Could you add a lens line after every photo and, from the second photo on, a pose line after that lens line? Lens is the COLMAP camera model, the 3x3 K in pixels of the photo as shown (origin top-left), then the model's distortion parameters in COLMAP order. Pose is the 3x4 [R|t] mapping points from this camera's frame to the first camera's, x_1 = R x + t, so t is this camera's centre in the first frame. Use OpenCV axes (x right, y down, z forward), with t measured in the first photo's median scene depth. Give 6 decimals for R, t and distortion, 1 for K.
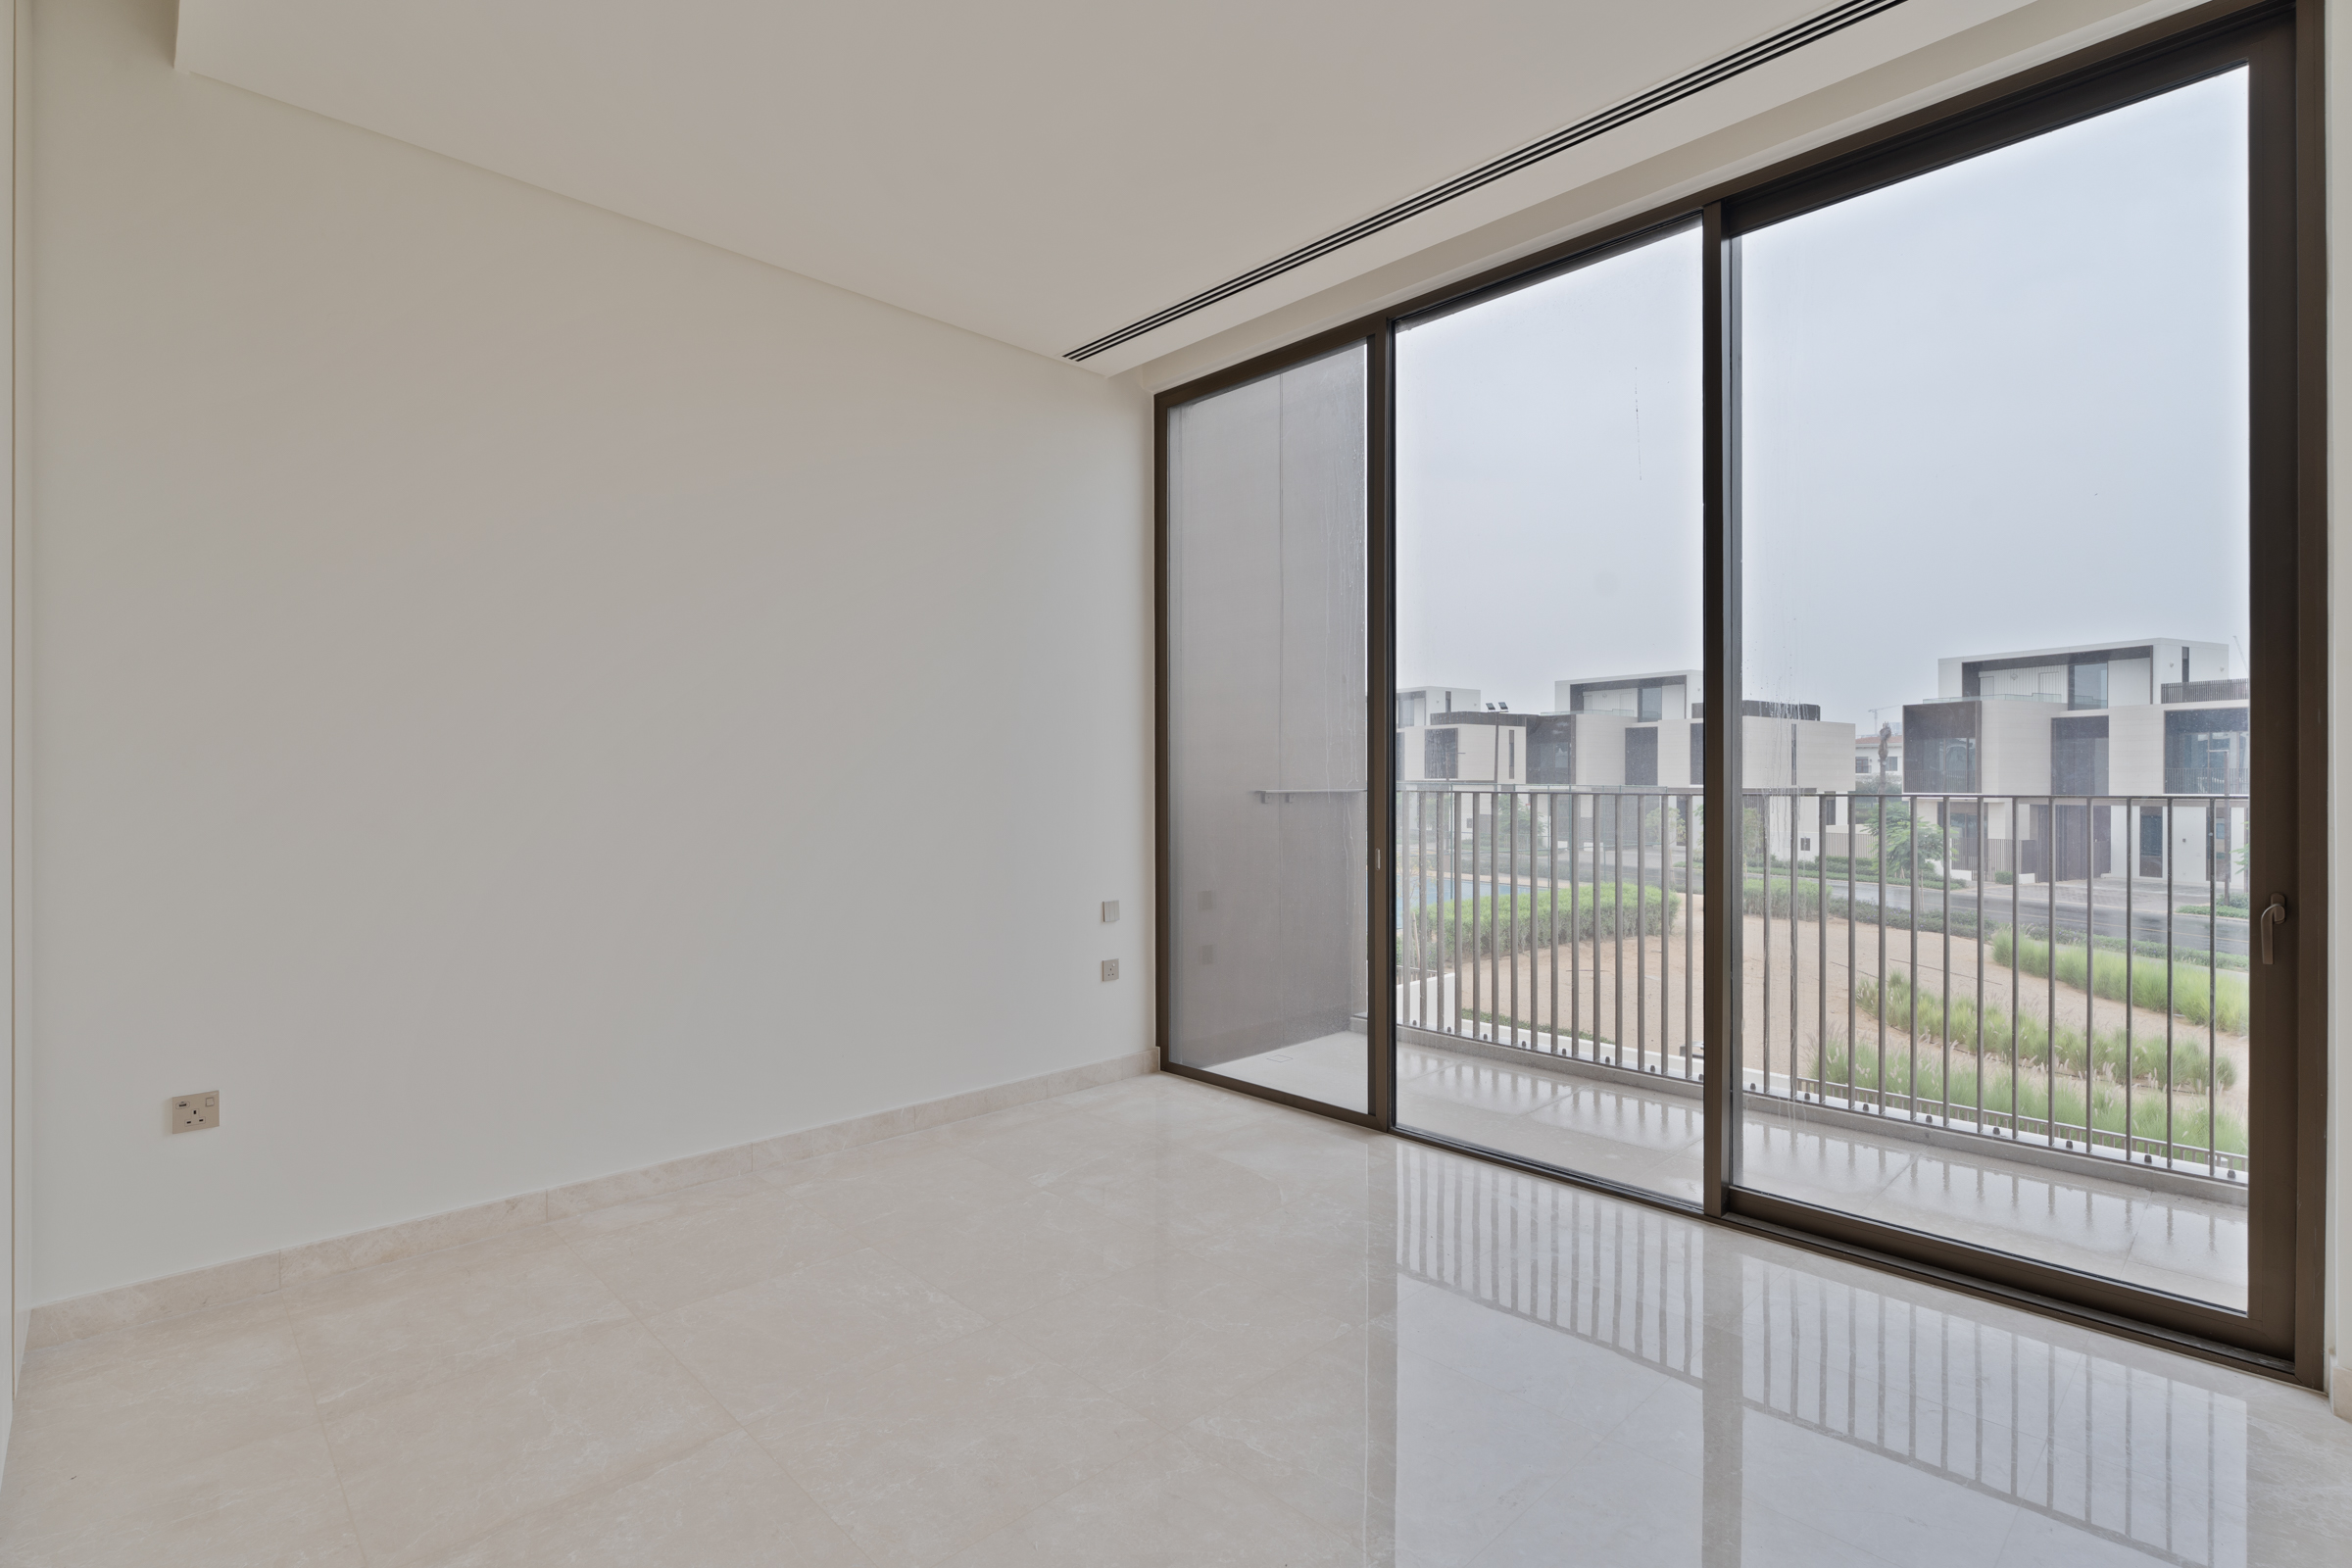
lens RADIAL K [[1078.3, 0, 1185.5], [0, 1078.3, 765.2], [0, 0, 1]] dist [-0.015913, 0.000936]
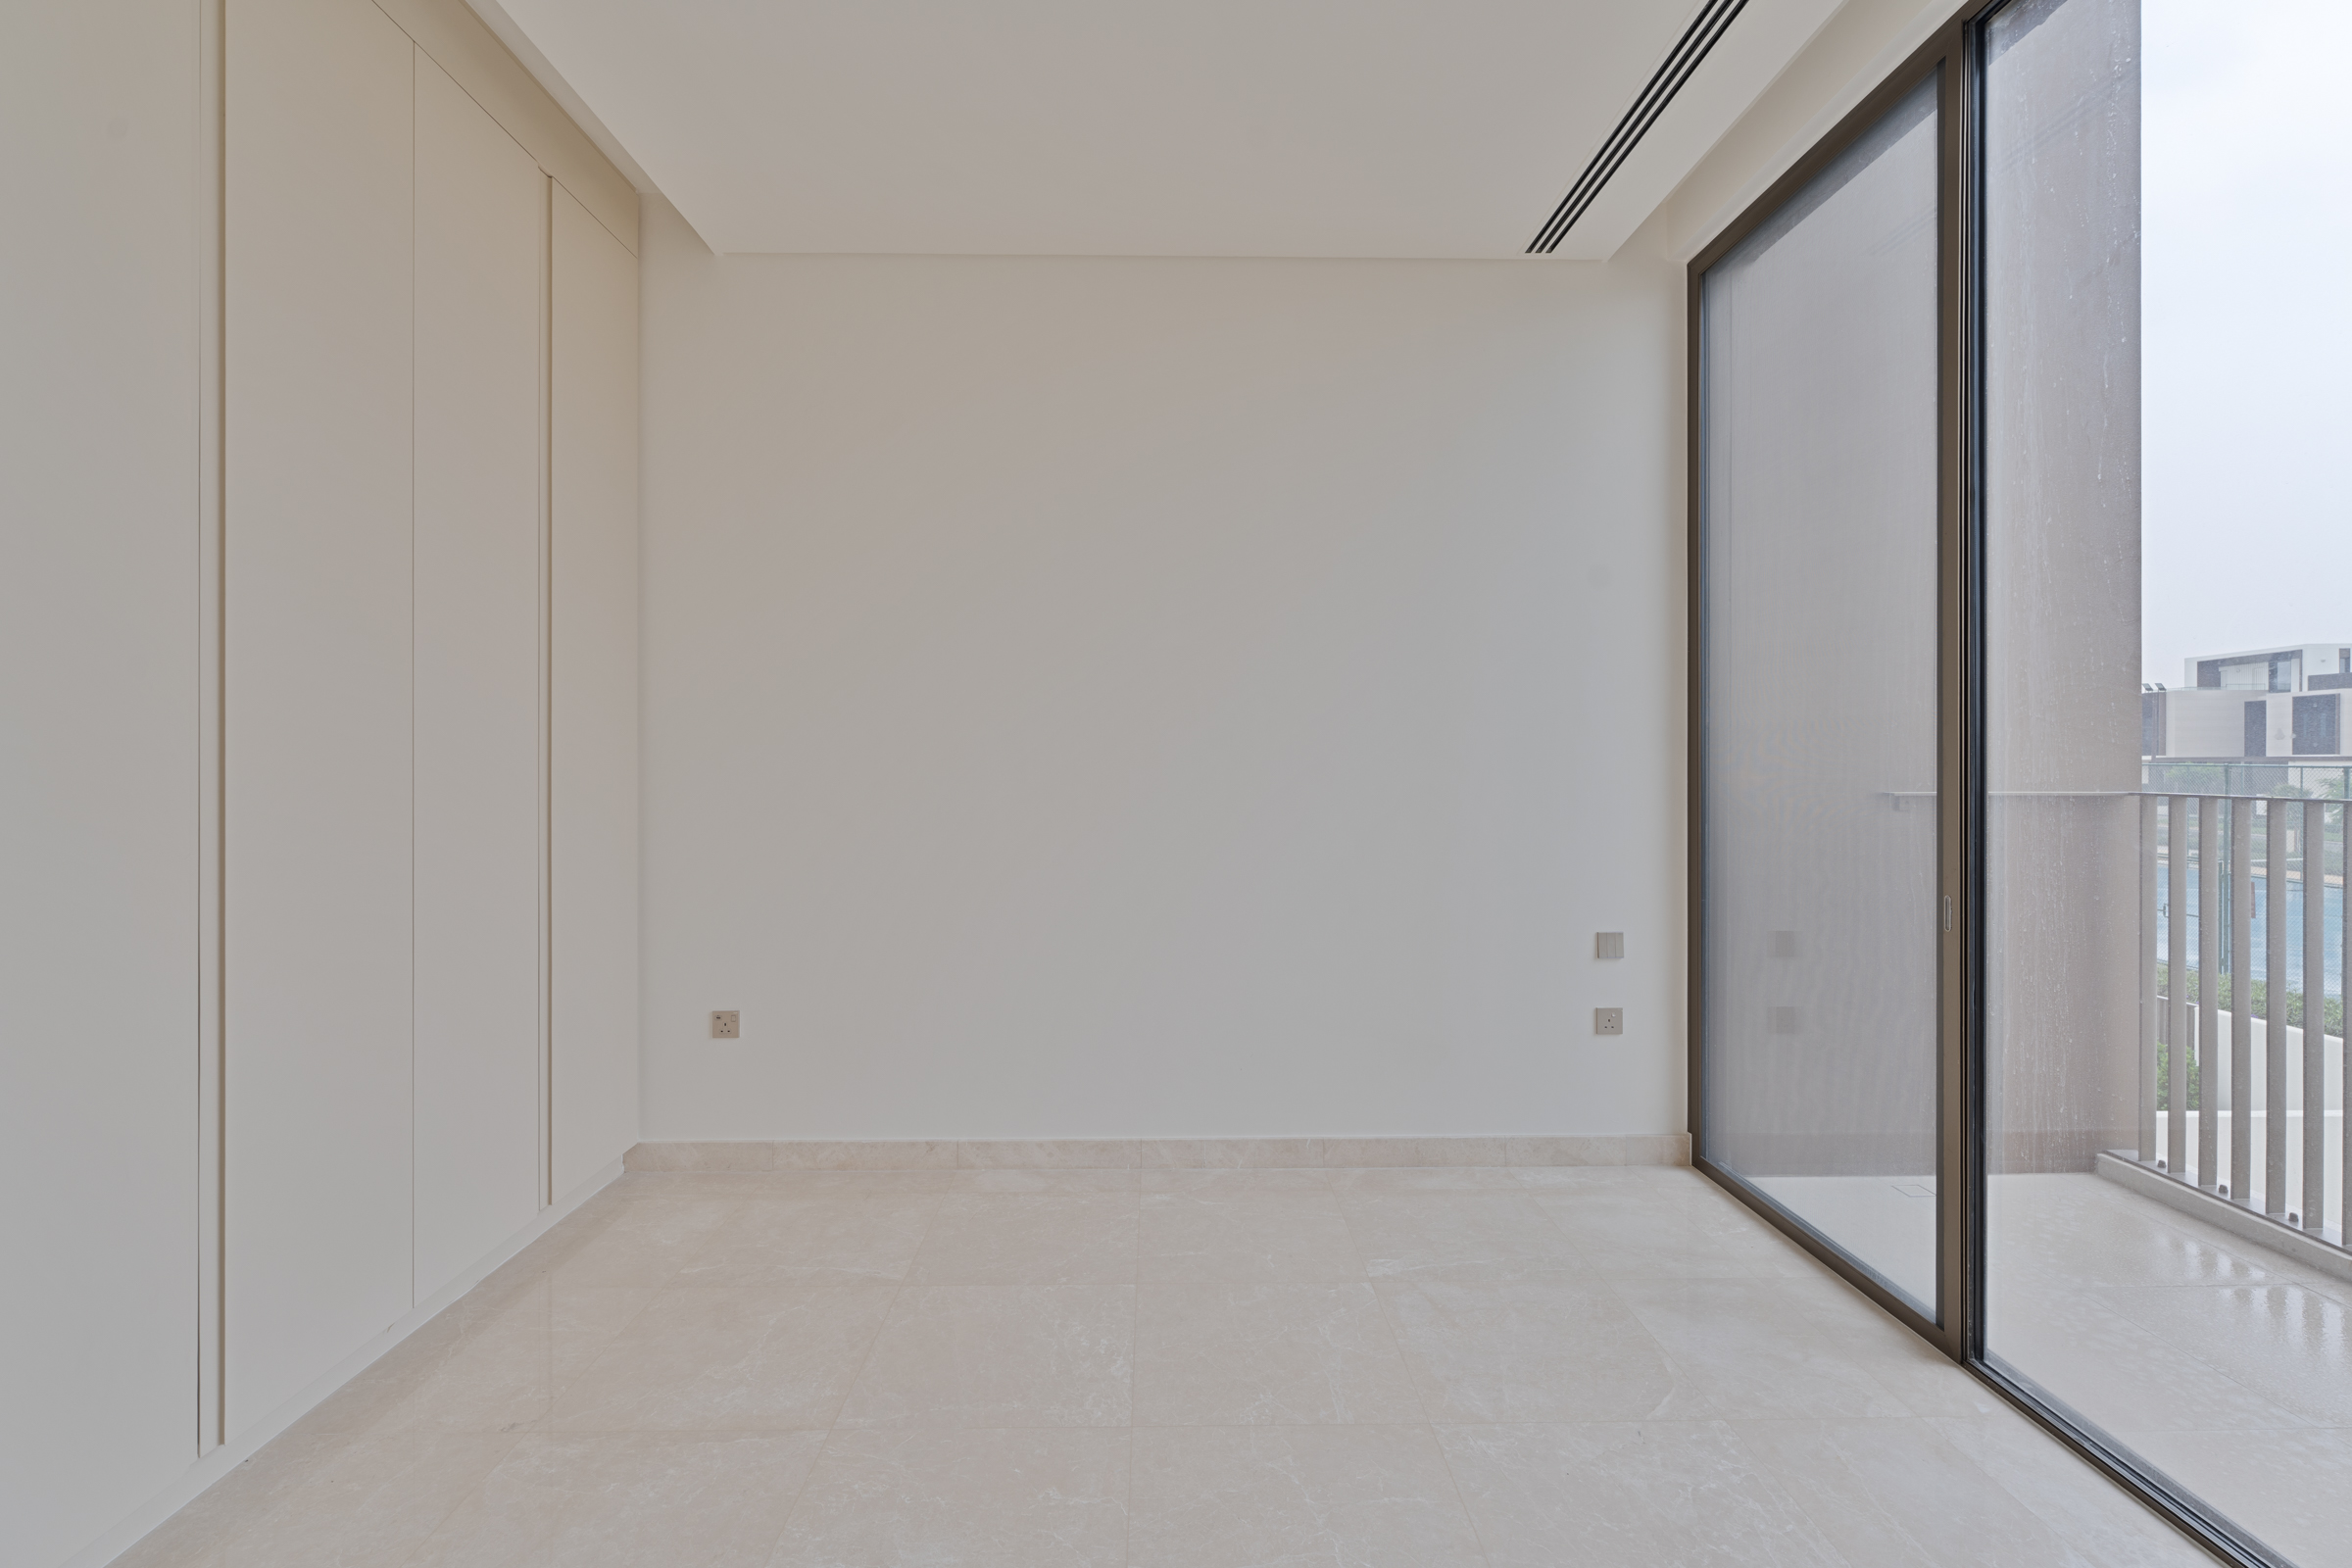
lens RADIAL K [[1054.6, 0, 1170.6], [0, 1054.6, 773.3], [0, 0, 1]] dist [-0.008757, -0.000009]
pose [[0.734753, -0.002788, -0.678329, 0.267295], [0.008059, 0.999957, 0.004619, 0.006502], [0.678287, -0.008861, 0.734744, 0.285749]]
